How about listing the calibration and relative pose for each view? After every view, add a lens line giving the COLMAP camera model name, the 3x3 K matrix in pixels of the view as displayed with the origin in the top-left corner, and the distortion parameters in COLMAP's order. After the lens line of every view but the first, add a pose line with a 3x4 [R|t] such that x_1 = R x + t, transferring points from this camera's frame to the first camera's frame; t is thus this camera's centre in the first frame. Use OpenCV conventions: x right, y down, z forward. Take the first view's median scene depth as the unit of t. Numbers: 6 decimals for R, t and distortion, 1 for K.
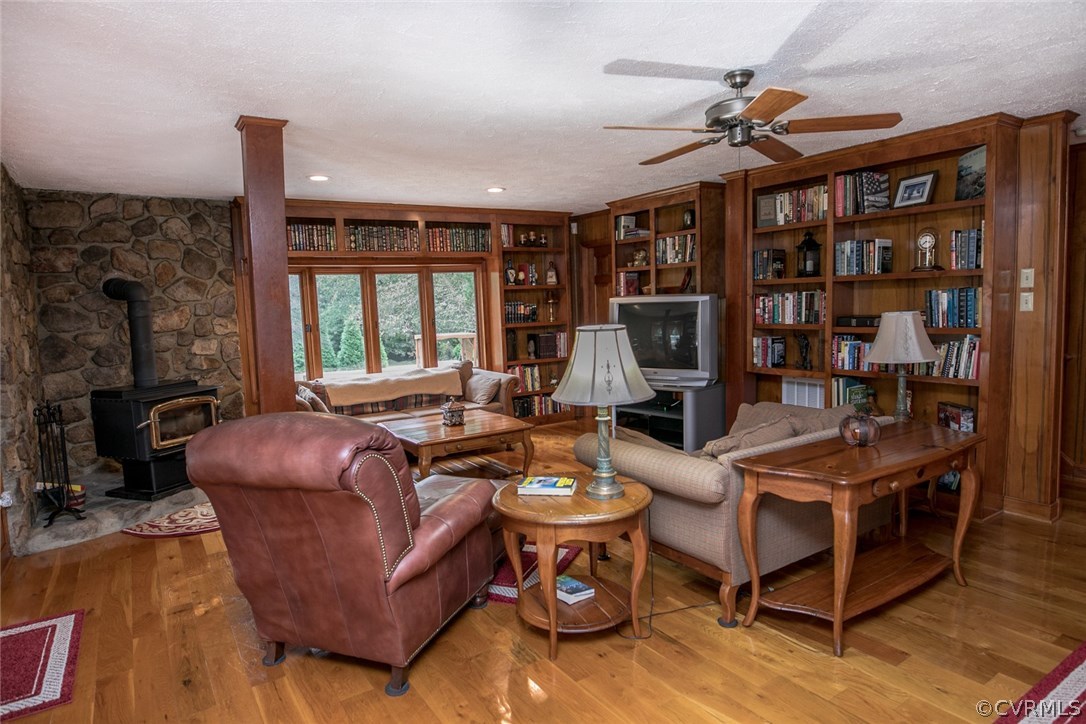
lens RADIAL K [[625.0, 0, 544.7], [0, 625.0, 360.9], [0, 0, 1]] dist [-0.019904, -0.001156]
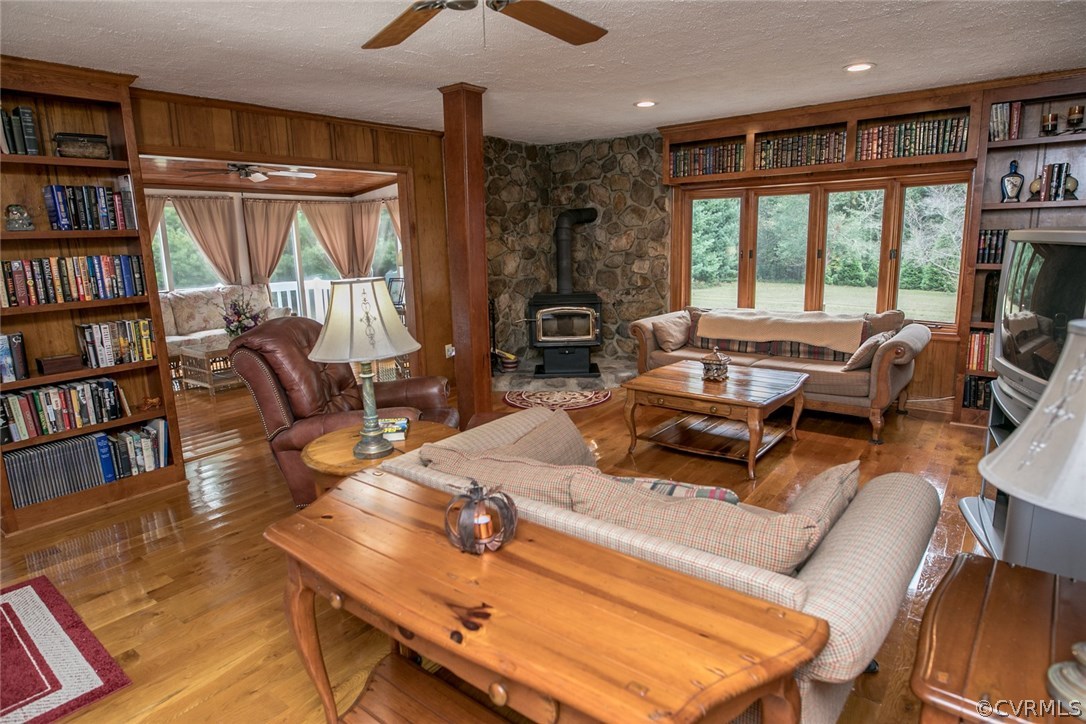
lens RADIAL K [[625.0, 0, 544.7], [0, 625.0, 360.9], [0, 0, 1]] dist [-0.019904, -0.001156]
pose [[0.324341, 0.210068, -0.922320, 0.513761], [-0.074139, 0.977676, 0.196604, -0.067258], [0.943030, 0.004613, 0.332675, 0.455270]]
